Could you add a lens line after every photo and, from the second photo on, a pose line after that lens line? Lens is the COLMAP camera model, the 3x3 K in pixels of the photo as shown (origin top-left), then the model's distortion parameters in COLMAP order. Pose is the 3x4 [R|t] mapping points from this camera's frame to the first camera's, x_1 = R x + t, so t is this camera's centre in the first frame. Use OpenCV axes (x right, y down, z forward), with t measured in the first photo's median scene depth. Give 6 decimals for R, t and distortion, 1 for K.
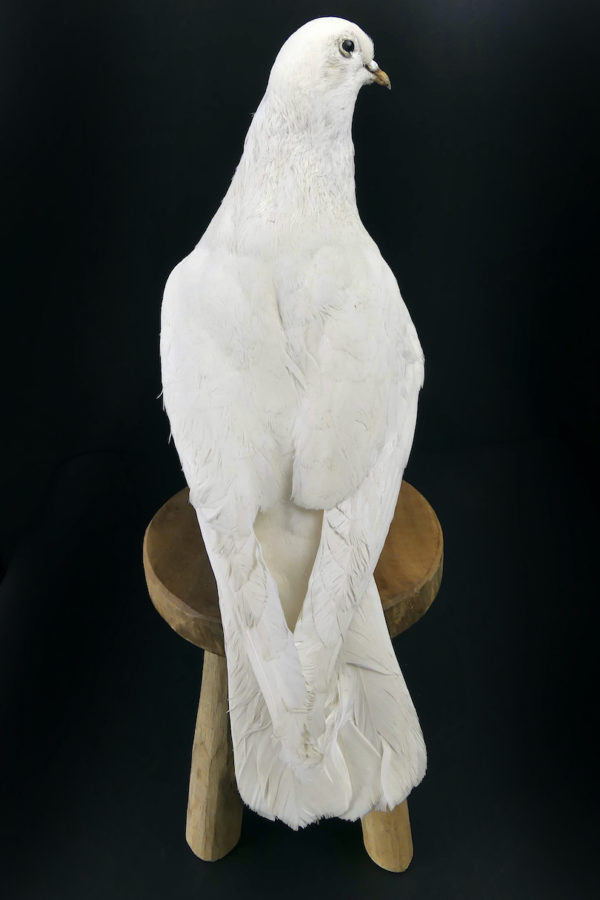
lens RADIAL K [[869.0, 0, 302.1], [0, 869.0, 463.0], [0, 0, 1]] dist [-0.016944, -0.008679]
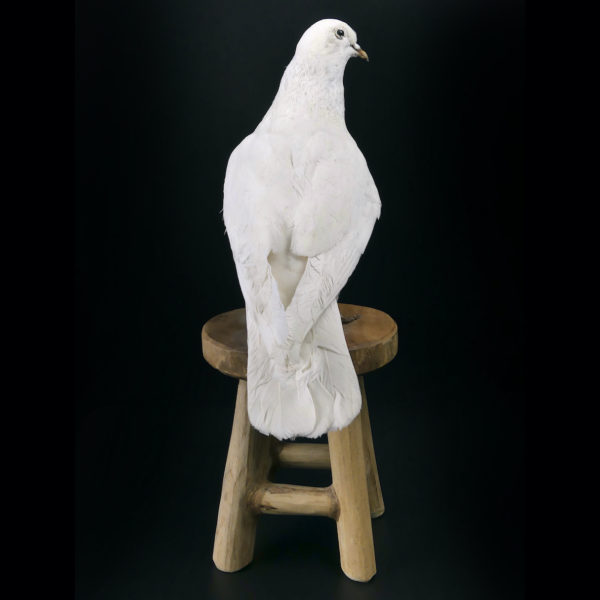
lens RADIAL K [[942.4, 0, 300.0], [0, 942.4, 300.0], [0, 0, 1]] dist [-0.024223, -0.012886]
pose [[0.995774, 0.036482, -0.084280, 0.159586], [-0.058681, 0.958690, -0.278334, 0.619446], [0.070644, 0.282104, 0.956779, -0.745304]]
